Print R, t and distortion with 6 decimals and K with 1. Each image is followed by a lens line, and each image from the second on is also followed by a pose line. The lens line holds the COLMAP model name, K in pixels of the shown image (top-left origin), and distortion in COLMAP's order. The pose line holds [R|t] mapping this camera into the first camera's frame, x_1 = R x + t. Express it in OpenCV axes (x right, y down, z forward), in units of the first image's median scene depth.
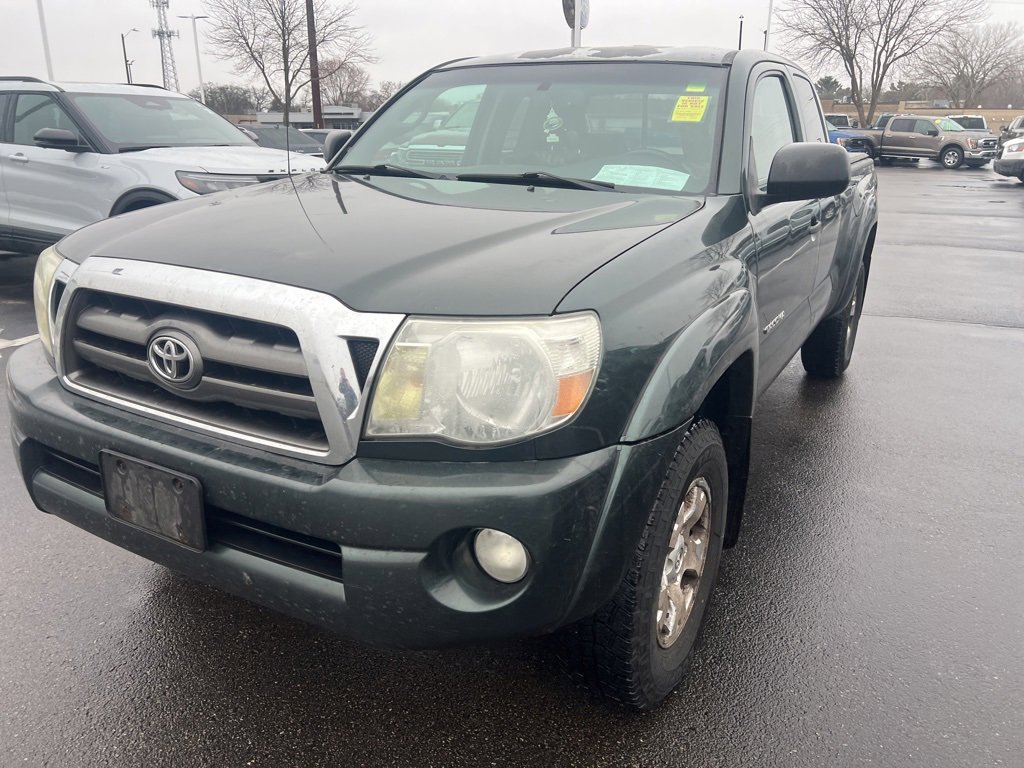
lens RADIAL K [[764.6, 0, 518.1], [0, 764.6, 381.3], [0, 0, 1]] dist [0.057302, -0.058553]
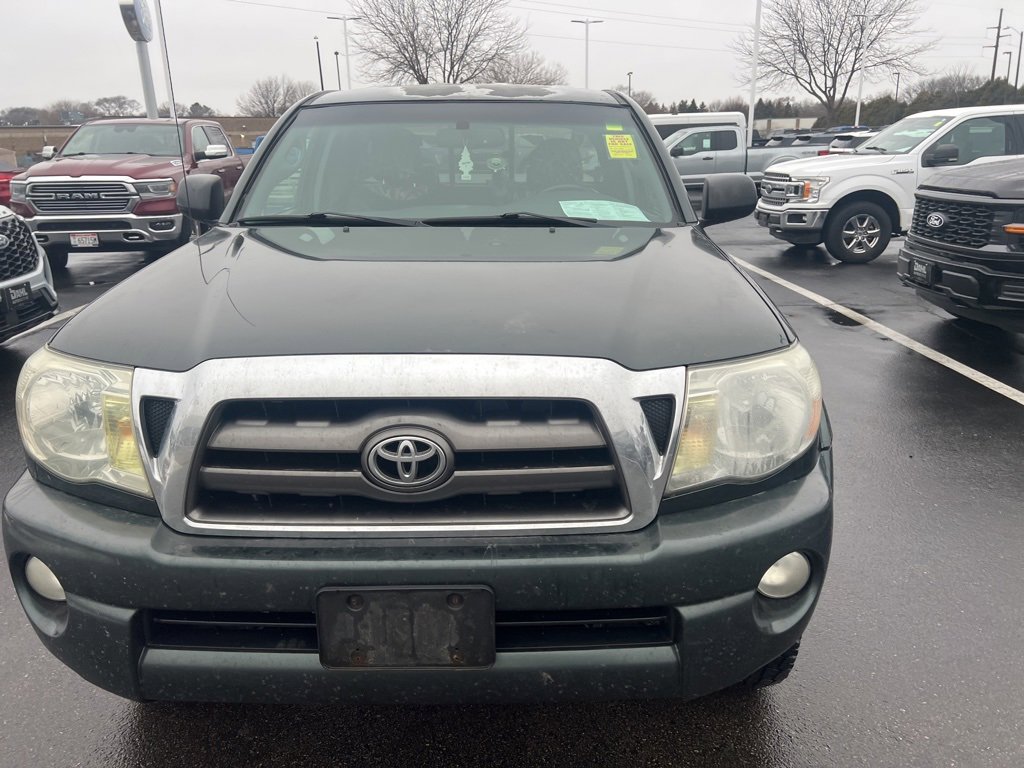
lens RADIAL K [[764.6, 0, 515.9], [0, 764.6, 383.8], [0, 0, 1]] dist [0.057302, -0.058553]
pose [[0.871648, -0.165940, 0.461186, -0.587465], [0.173889, 0.984433, 0.025558, -0.093083], [-0.458248, 0.057918, 0.886935, 0.144672]]
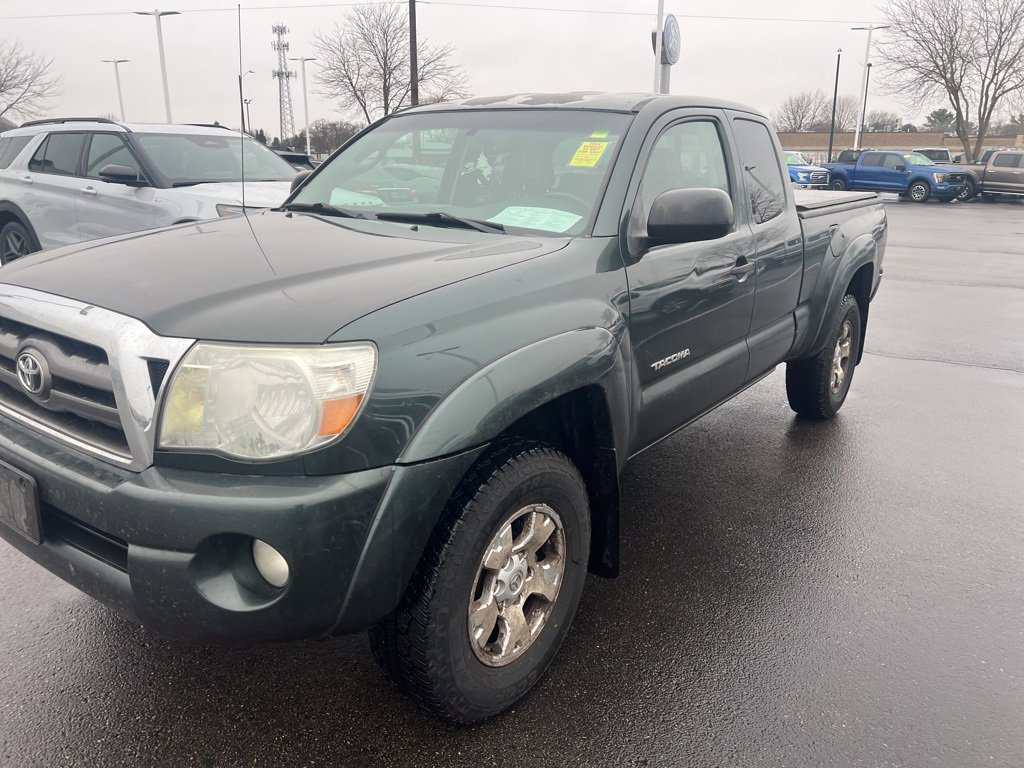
lens RADIAL K [[764.6, 0, 519.7], [0, 764.6, 383.0], [0, 0, 1]] dist [0.057302, -0.058553]
pose [[0.992719, 0.035289, -0.115167, 0.328582], [-0.039588, 0.998594, -0.035258, -0.002128], [0.113761, 0.039561, 0.992720, -0.047170]]
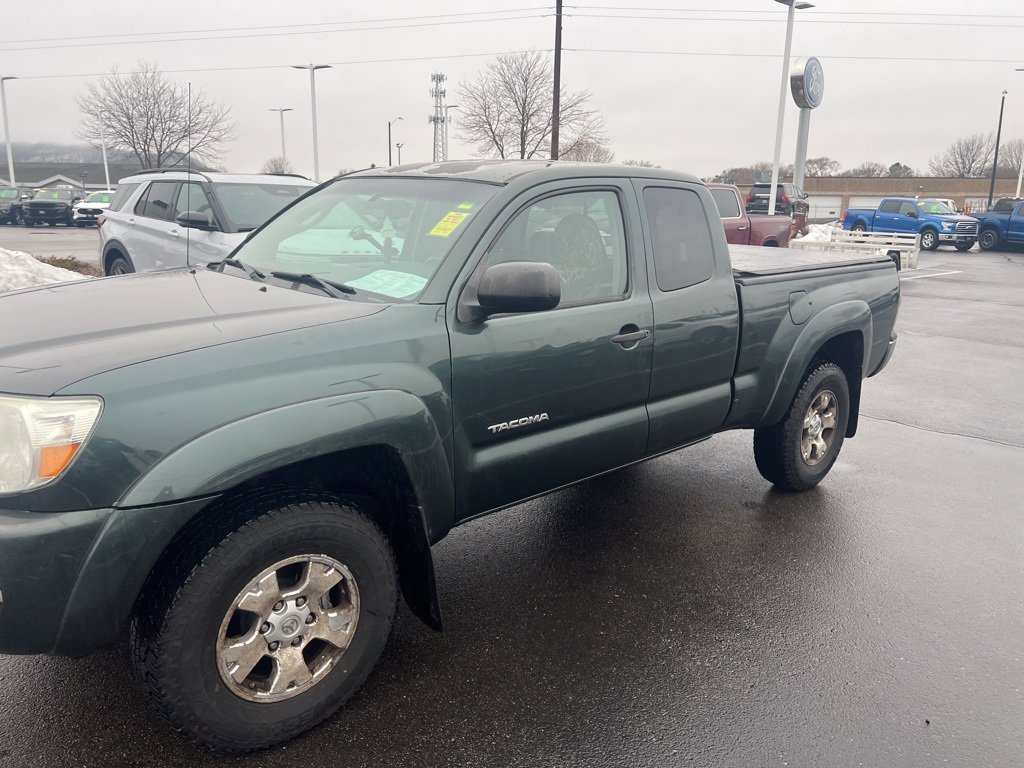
lens RADIAL K [[764.6, 0, 518.5], [0, 764.6, 398.1], [0, 0, 1]] dist [0.057302, -0.058553]
pose [[0.953877, 0.089206, -0.286637, 0.824651], [-0.108992, 0.992586, -0.053799, -0.072128], [0.279713, 0.082559, 0.956527, -0.004172]]
